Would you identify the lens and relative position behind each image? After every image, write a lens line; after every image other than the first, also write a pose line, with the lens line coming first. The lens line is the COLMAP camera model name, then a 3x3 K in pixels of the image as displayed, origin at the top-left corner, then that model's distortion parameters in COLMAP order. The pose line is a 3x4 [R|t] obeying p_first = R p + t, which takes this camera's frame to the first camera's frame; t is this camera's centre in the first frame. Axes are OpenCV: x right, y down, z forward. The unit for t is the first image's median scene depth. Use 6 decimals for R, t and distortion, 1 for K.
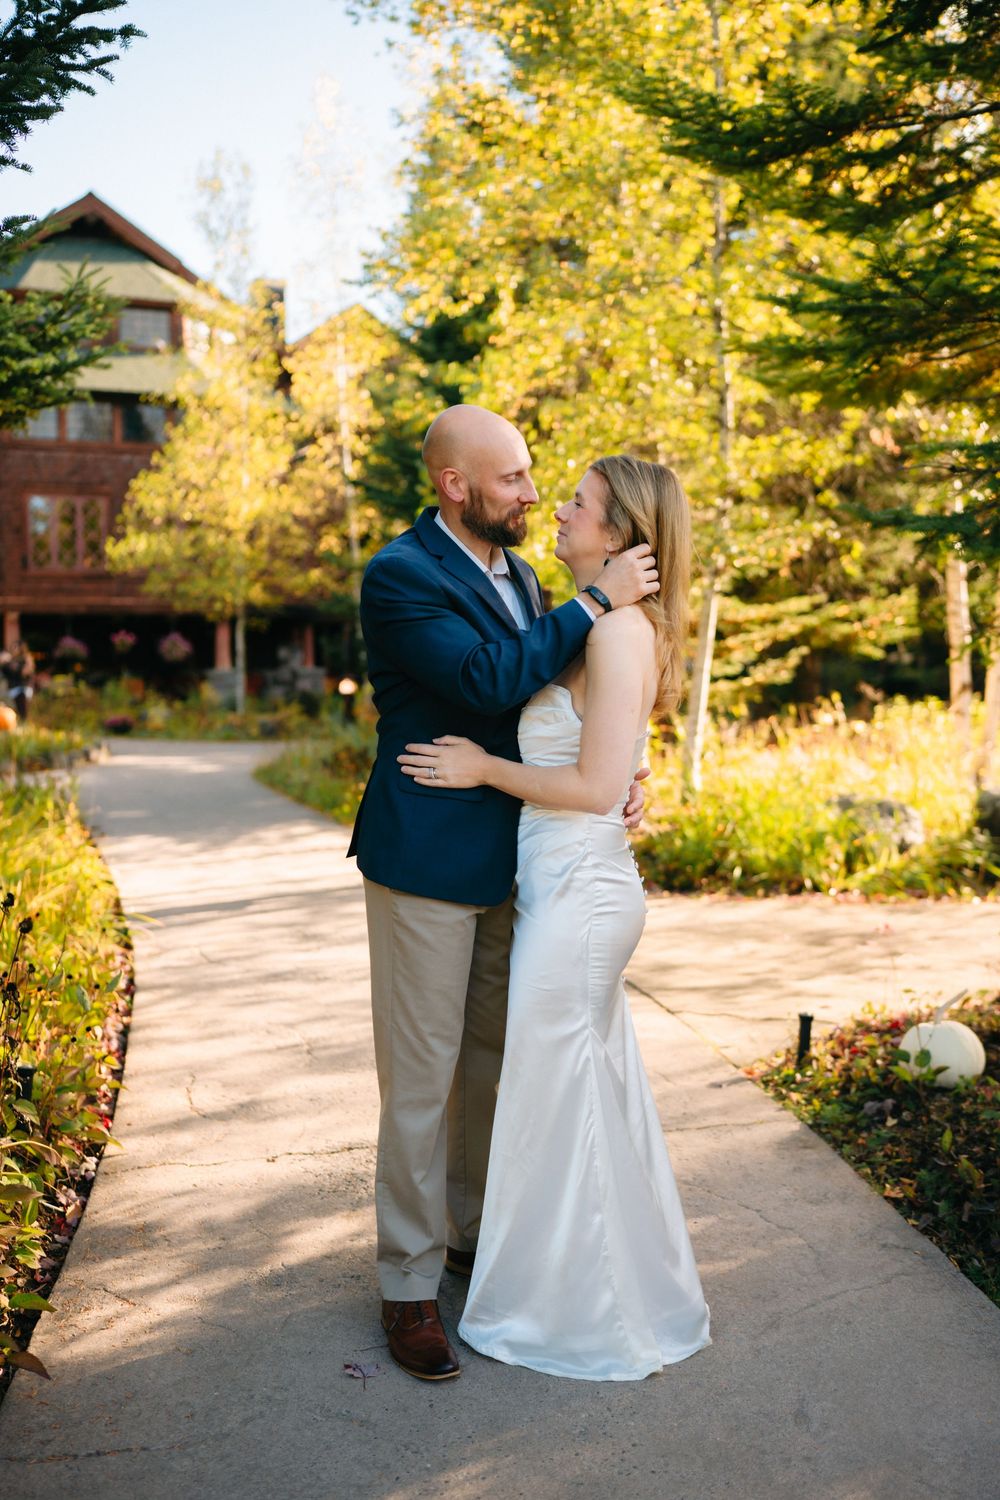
lens RADIAL K [[1434.7, 0, 502.3], [0, 1434.7, 765.0], [0, 0, 1]] dist [0.014475, 0.018721]
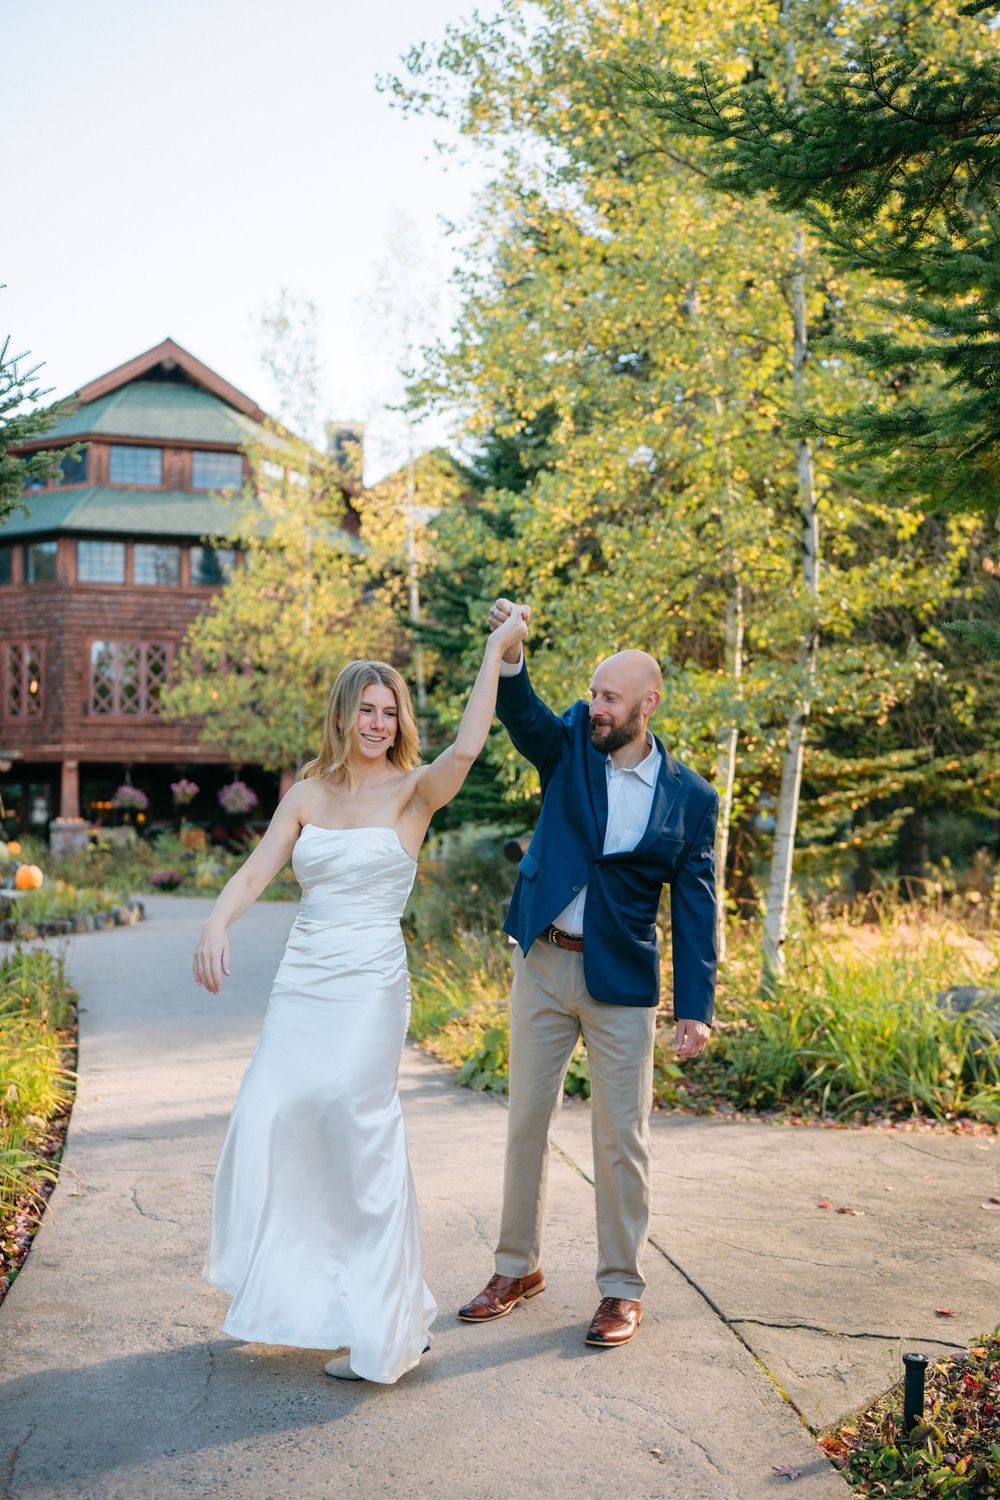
lens RADIAL K [[1484.1, 0, 497.8], [0, 1484.1, 768.1], [0, 0, 1]] dist [0.008919, -0.005166]
pose [[0.997893, 0.004802, -0.064696, 0.022388], [-0.011315, 0.994854, -0.100682, -0.013289], [0.063880, 0.101202, 0.992813, 0.099120]]
